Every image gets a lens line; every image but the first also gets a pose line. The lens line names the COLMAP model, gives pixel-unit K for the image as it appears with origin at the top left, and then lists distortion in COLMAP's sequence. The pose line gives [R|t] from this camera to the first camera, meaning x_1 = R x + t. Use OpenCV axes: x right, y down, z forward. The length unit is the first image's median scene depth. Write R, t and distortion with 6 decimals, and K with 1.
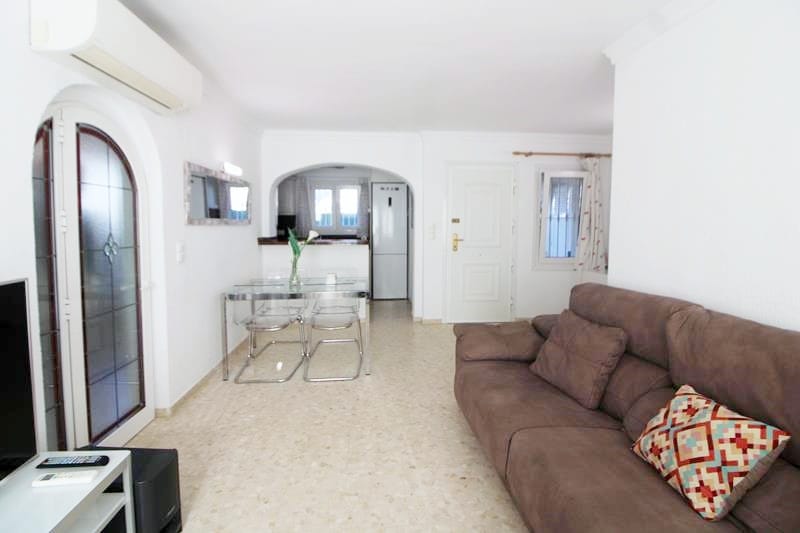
lens RADIAL K [[371.0, 0, 400.2], [0, 371.0, 243.7], [0, 0, 1]] dist [-0.011614, -0.007286]
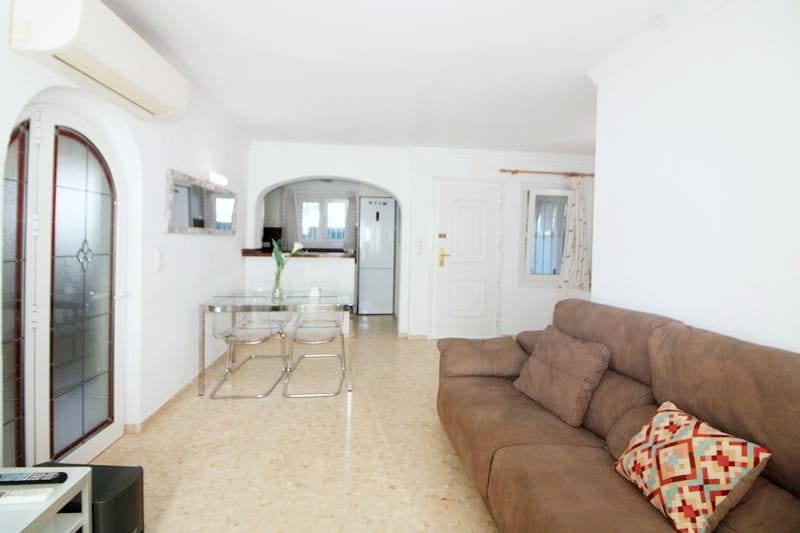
lens RADIAL K [[371.0, 0, 400.6], [0, 371.0, 243.0], [0, 0, 1]] dist [-0.011614, -0.007286]
pose [[0.999298, 0.019849, 0.031758, 0.010706], [-0.018390, 0.998792, -0.045575, 0.009655], [-0.032624, 0.044959, 0.998456, 0.007994]]
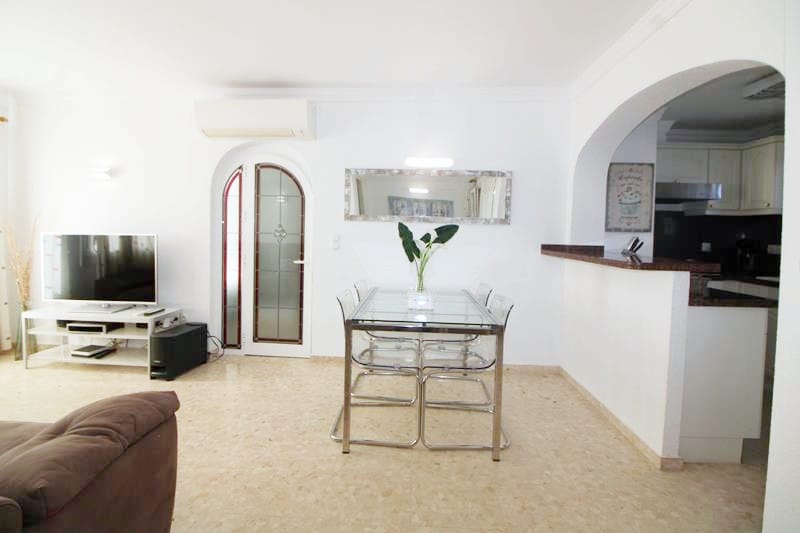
lens RADIAL K [[371.0, 0, 403.1], [0, 371.0, 240.7], [0, 0, 1]] dist [-0.011614, -0.007286]
pose [[-0.130110, 0.023671, -0.991217, 0.724016], [-0.075106, 0.996607, 0.033658, -0.046670], [0.988651, 0.078825, -0.127891, 1.610314]]
